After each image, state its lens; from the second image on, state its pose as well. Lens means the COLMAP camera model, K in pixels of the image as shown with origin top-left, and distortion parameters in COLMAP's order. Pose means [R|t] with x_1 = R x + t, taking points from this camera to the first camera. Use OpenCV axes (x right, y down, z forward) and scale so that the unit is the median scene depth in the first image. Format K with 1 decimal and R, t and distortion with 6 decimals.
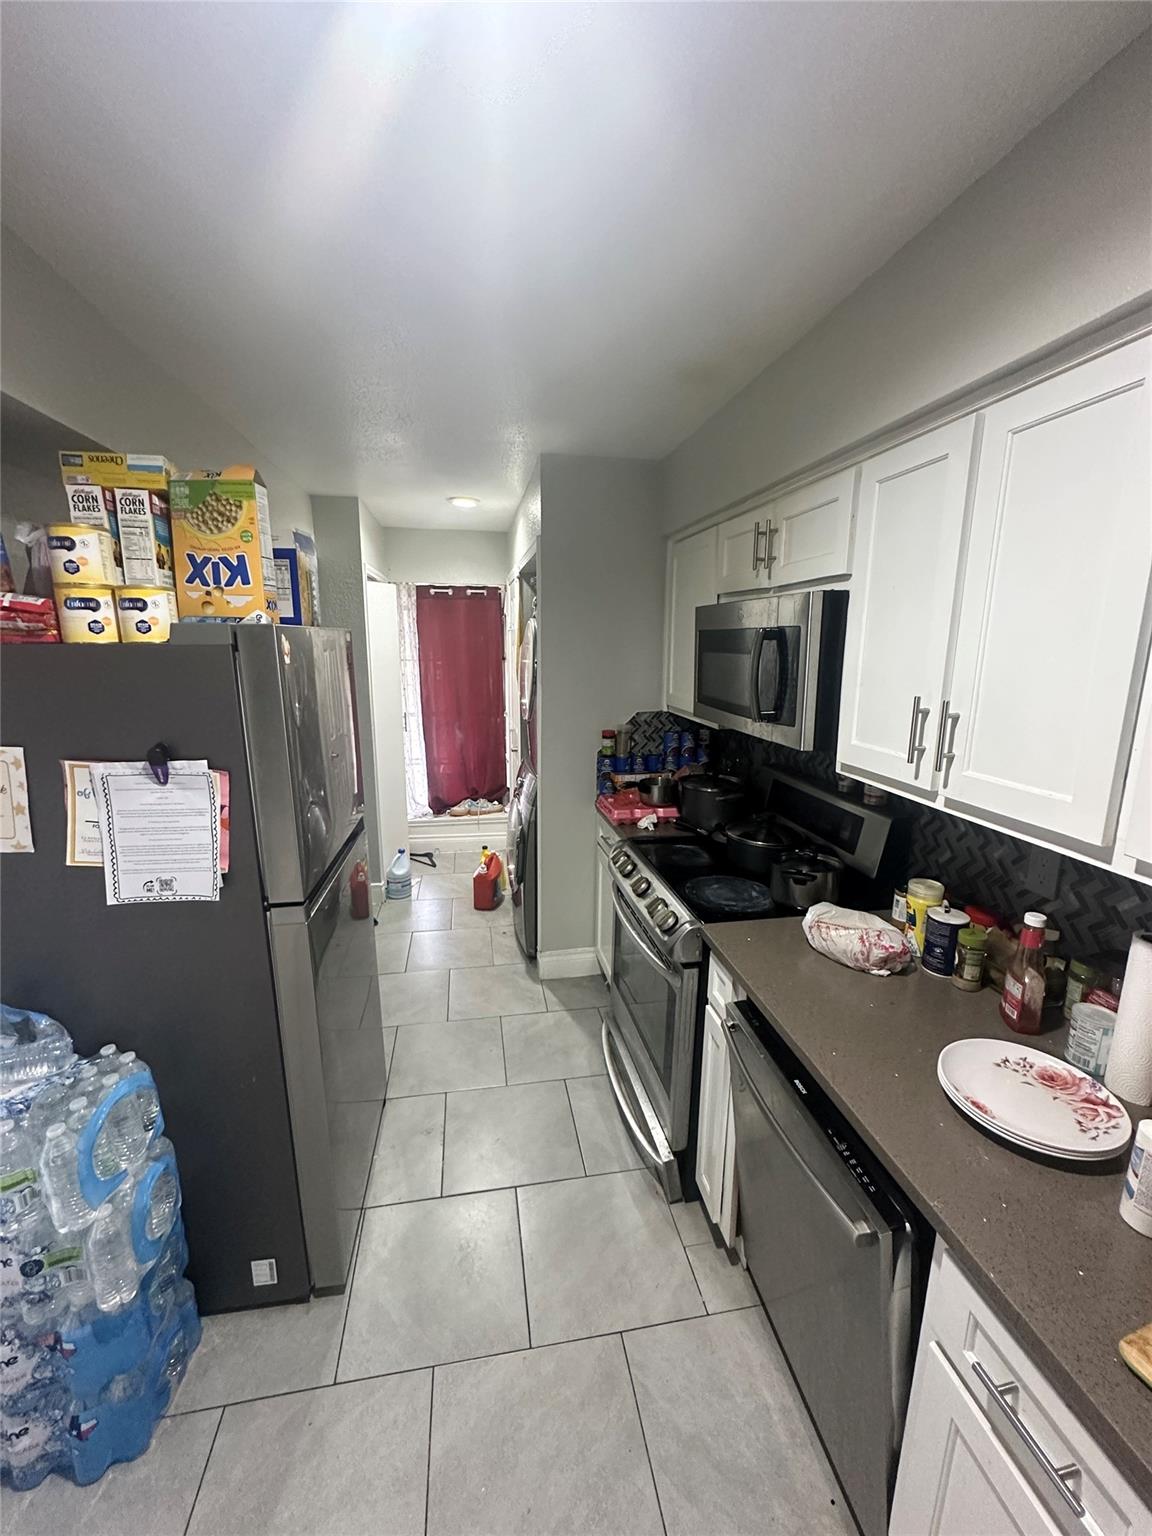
lens RADIAL K [[611.0, 0, 578.4], [0, 611.0, 767.2], [0, 0, 1]] dist [-0.000305, -0.000040]
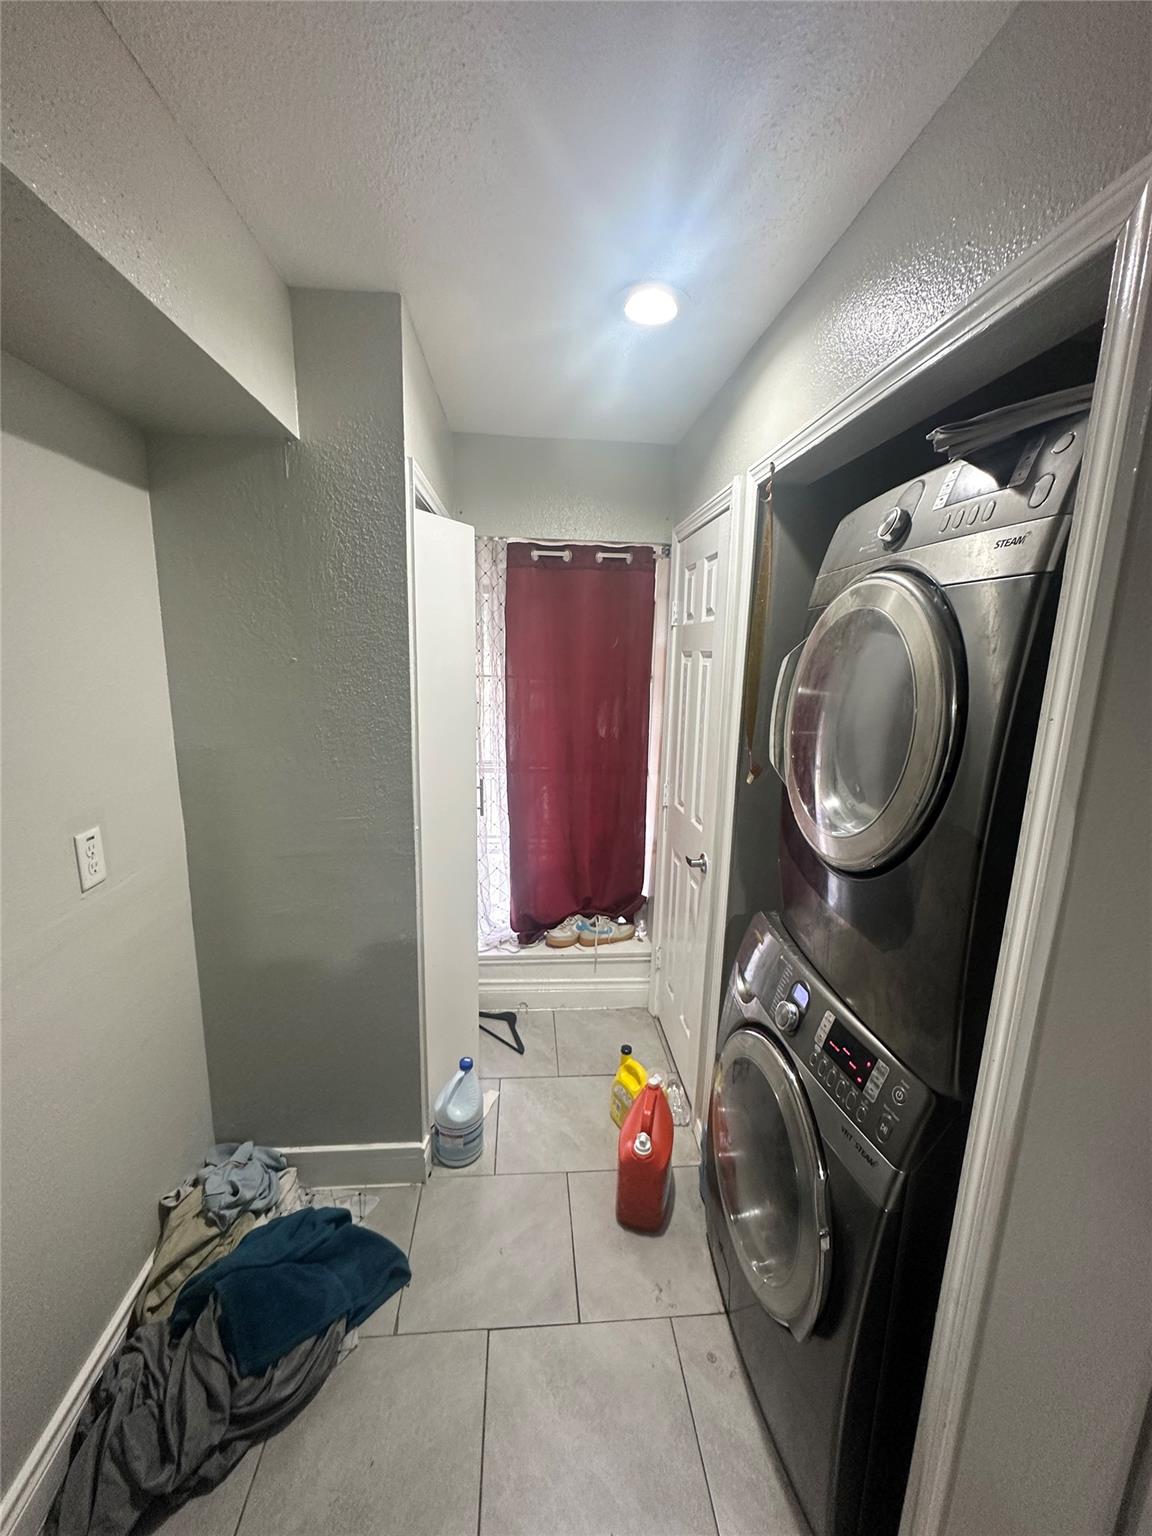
lens RADIAL K [[611.0, 0, 571.4], [0, 611.0, 773.2], [0, 0, 1]] dist [-0.000305, -0.000040]
pose [[0.994116, 0.033695, -0.102943, -0.138352], [-0.034664, 0.999370, -0.007632, -0.084069], [0.102621, 0.011156, 0.994658, 0.441115]]
